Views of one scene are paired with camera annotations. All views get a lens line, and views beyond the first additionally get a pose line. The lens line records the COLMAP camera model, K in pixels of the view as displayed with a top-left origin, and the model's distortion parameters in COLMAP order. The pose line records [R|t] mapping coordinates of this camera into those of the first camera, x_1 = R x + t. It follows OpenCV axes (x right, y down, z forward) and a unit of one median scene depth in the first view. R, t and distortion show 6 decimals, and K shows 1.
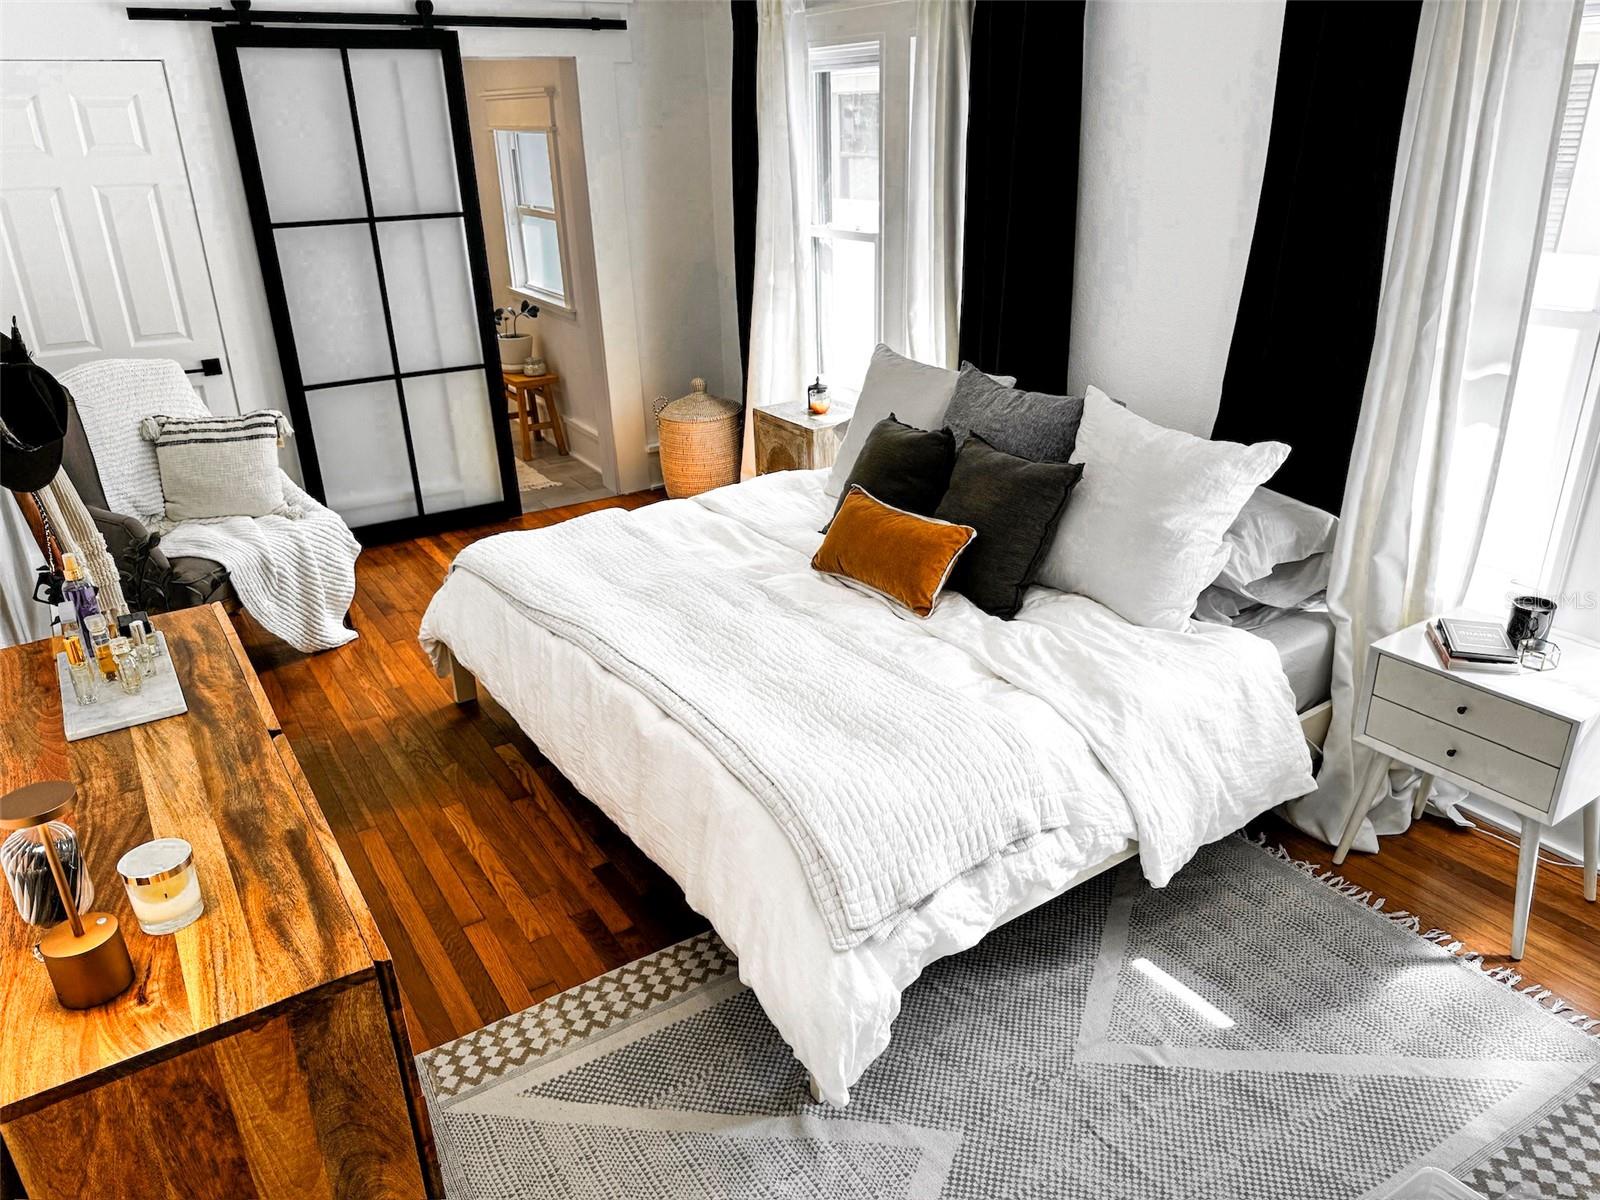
lens RADIAL K [[1145.5, 0, 865.6], [0, 1145.5, 577.3], [0, 0, 1]] dist [0.032323, -0.031635]
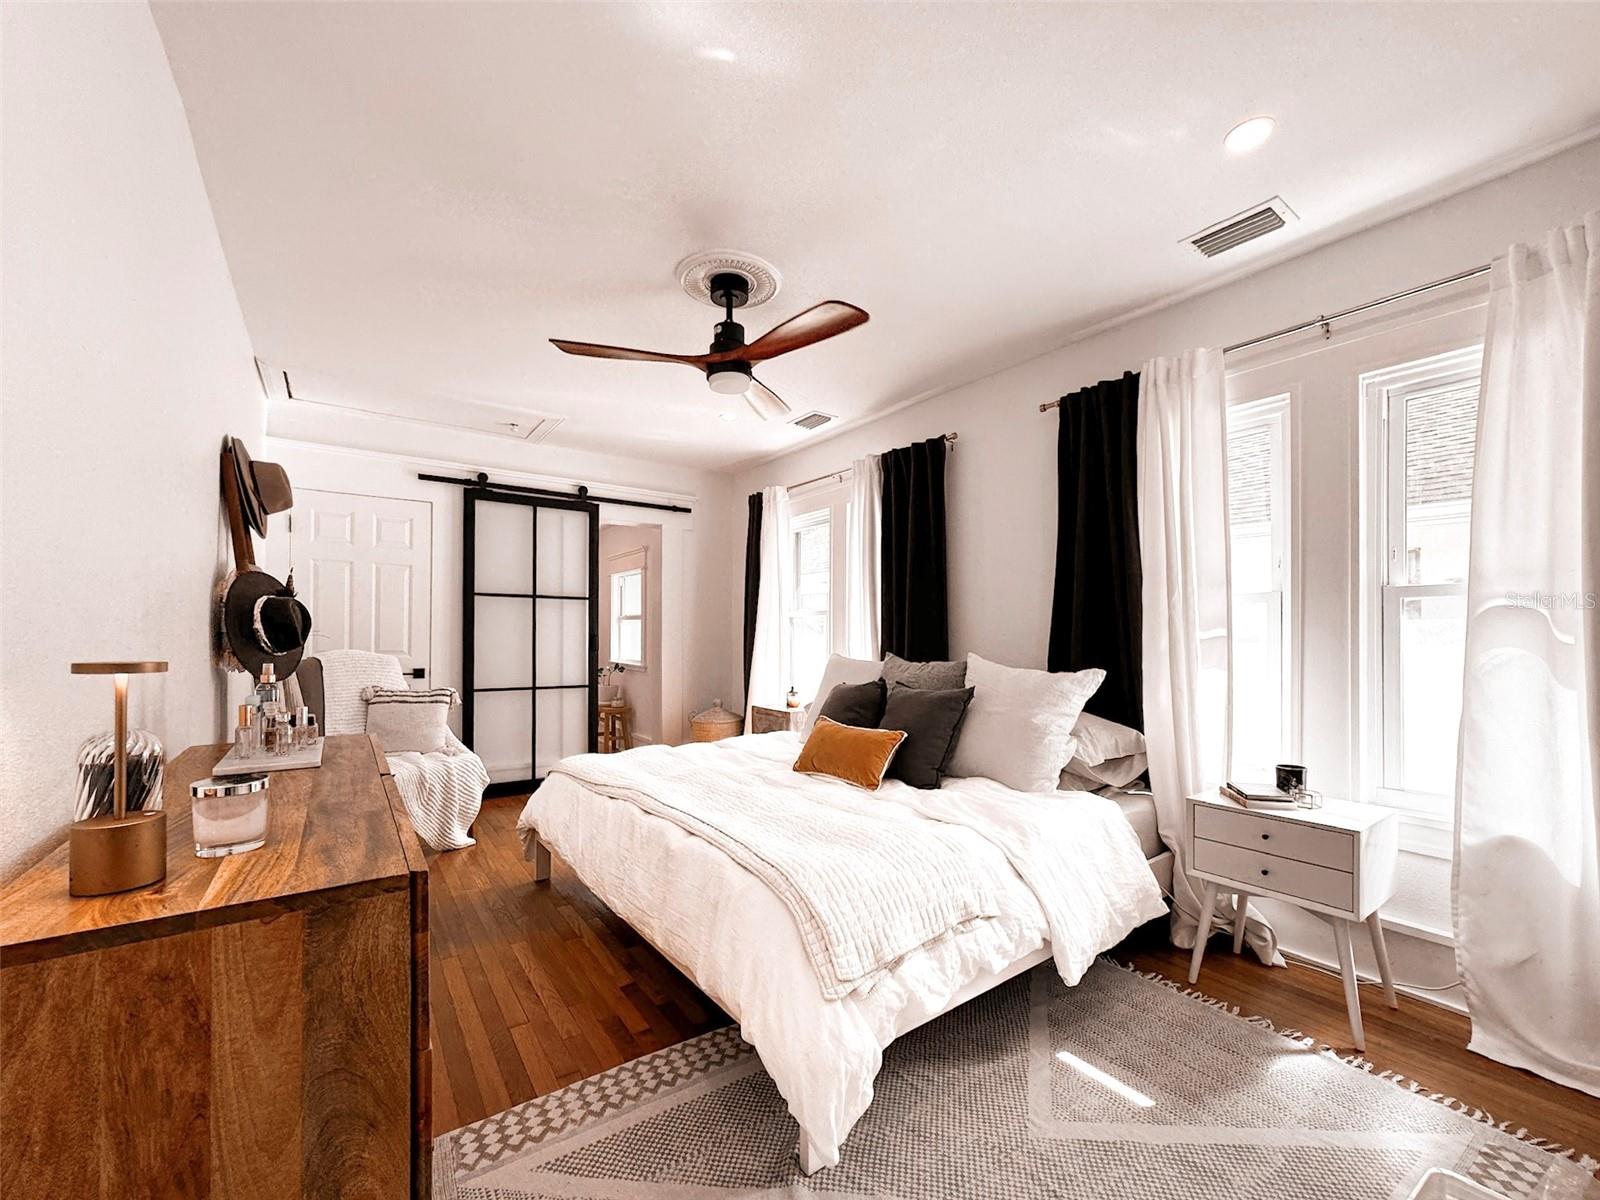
lens RADIAL K [[648.9, 0, 822.6], [0, 648.9, 629.3], [0, 0, 1]] dist [-0.000015, 0.001090]
pose [[0.999659, 0.004604, 0.025704, -0.037066], [0.005987, 0.917700, -0.397229, 0.186326], [-0.025417, 0.397247, 0.917359, 0.188993]]
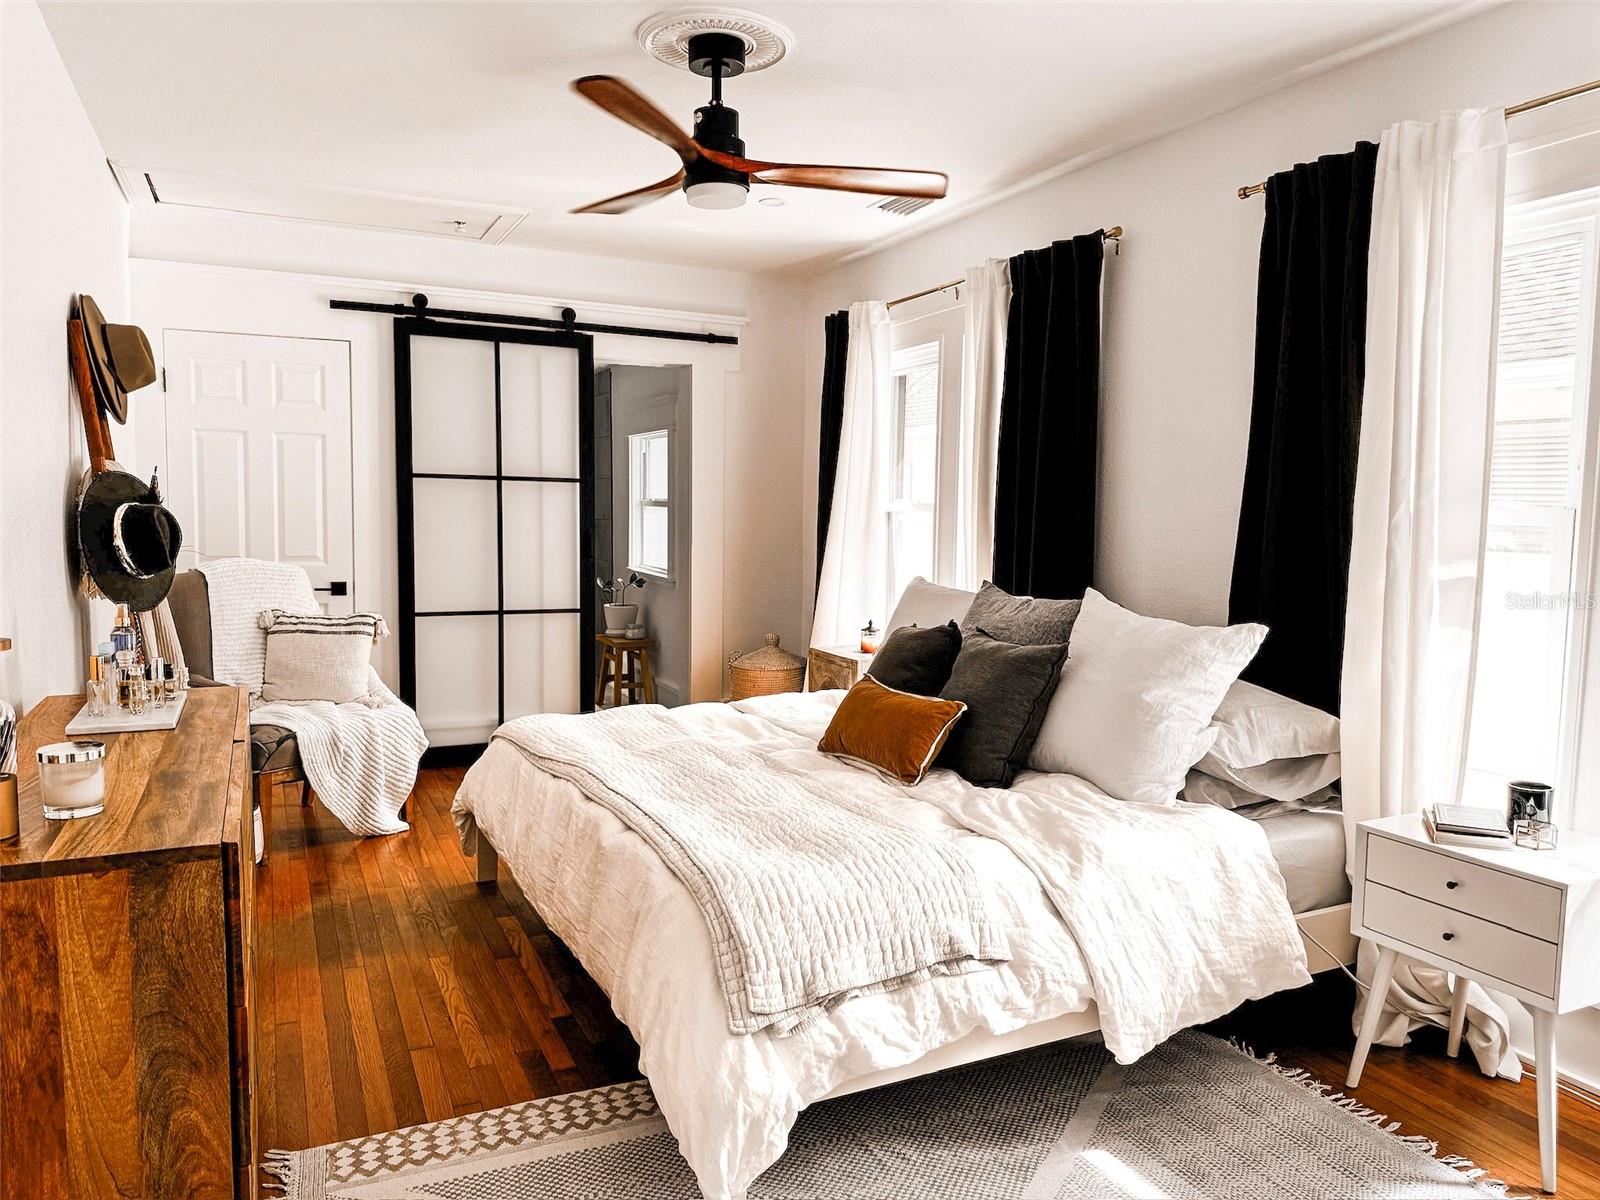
lens RADIAL K [[1145.5, 0, 881.8], [0, 1145.5, 590.7], [0, 0, 1]] dist [0.032323, -0.031635]
pose [[0.991301, 0.029474, -0.128270, 0.163799], [-0.068679, 0.947230, -0.313111, 0.206389], [0.112272, 0.319197, 0.941015, -0.014282]]
